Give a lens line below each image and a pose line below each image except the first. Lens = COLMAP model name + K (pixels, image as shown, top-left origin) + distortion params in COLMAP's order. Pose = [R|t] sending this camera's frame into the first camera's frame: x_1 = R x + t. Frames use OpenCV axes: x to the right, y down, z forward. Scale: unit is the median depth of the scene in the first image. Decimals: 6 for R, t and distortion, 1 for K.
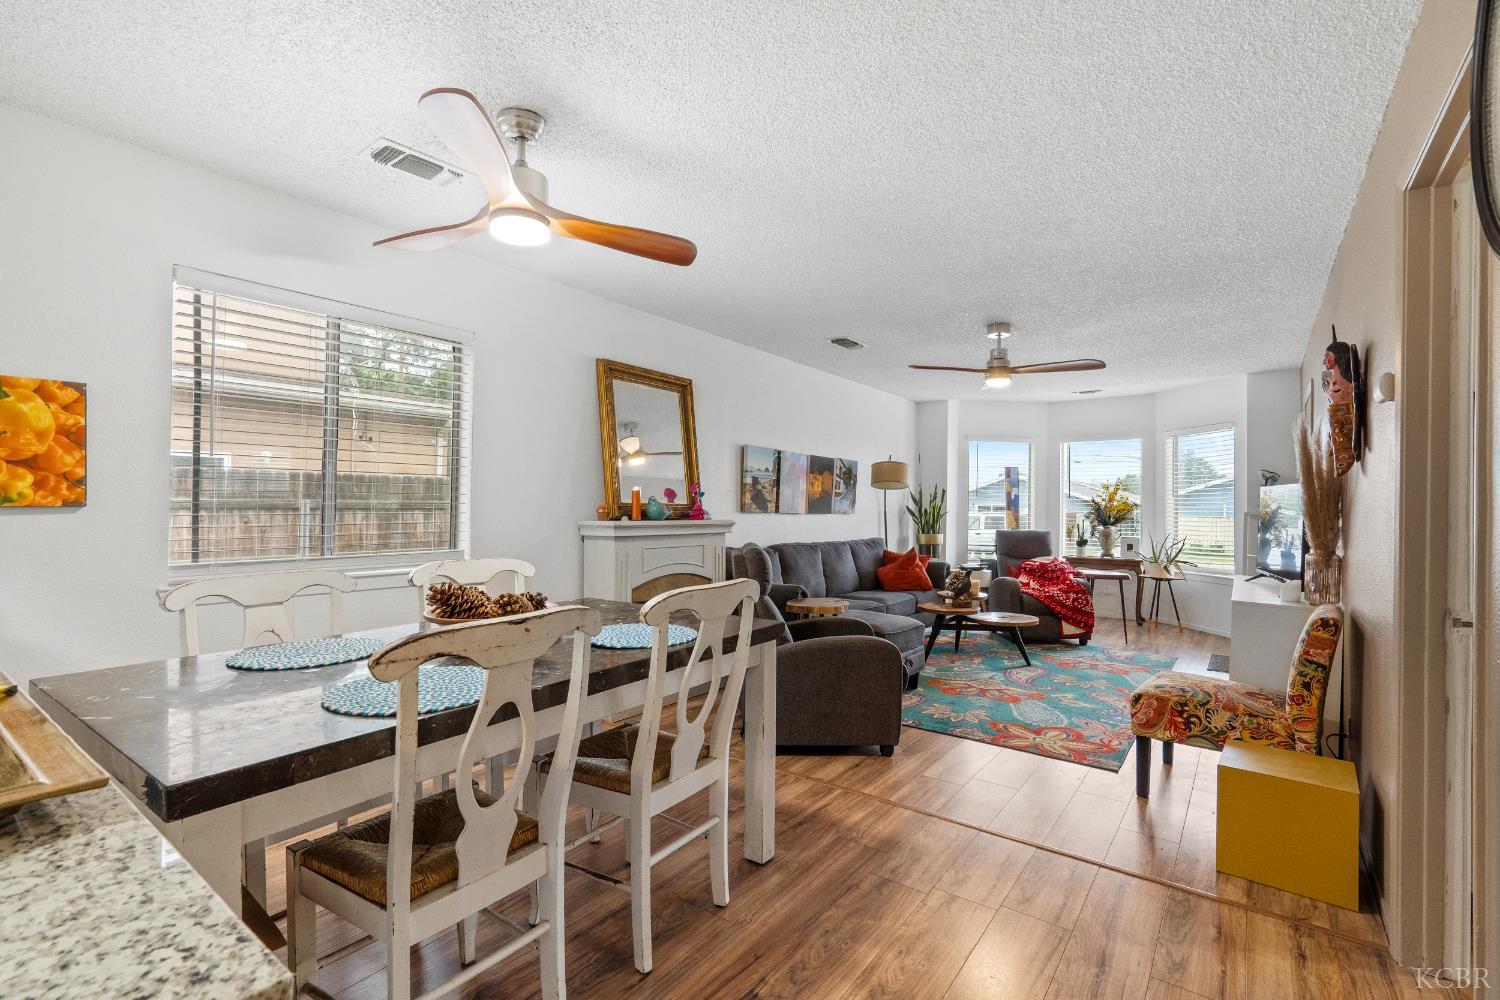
lens RADIAL K [[689.1, 0, 749.1], [0, 689.1, 500.7], [0, 0, 1]] dist [-0.001044, 0.001364]
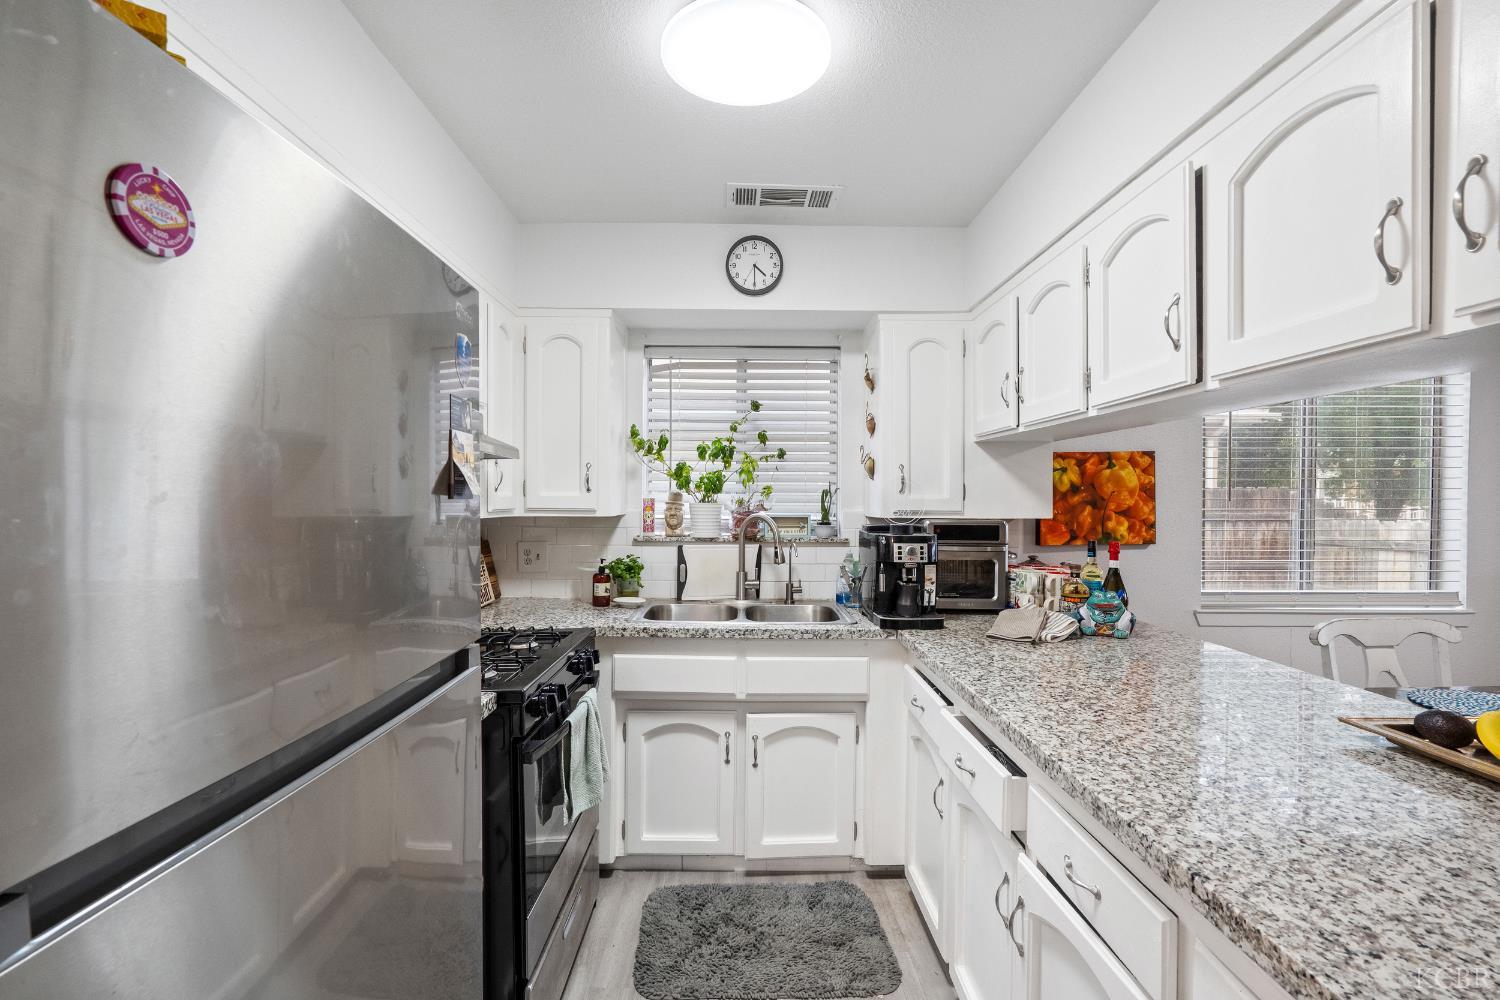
lens RADIAL K [[689.1, 0, 746.7], [0, 689.1, 506.2], [0, 0, 1]] dist [-0.001044, 0.001364]
pose [[0.598723, -0.000536, -0.800956, -0.381995], [0.006406, 0.999971, 0.004119, -0.076862], [0.800931, -0.007597, 0.598709, -0.426489]]
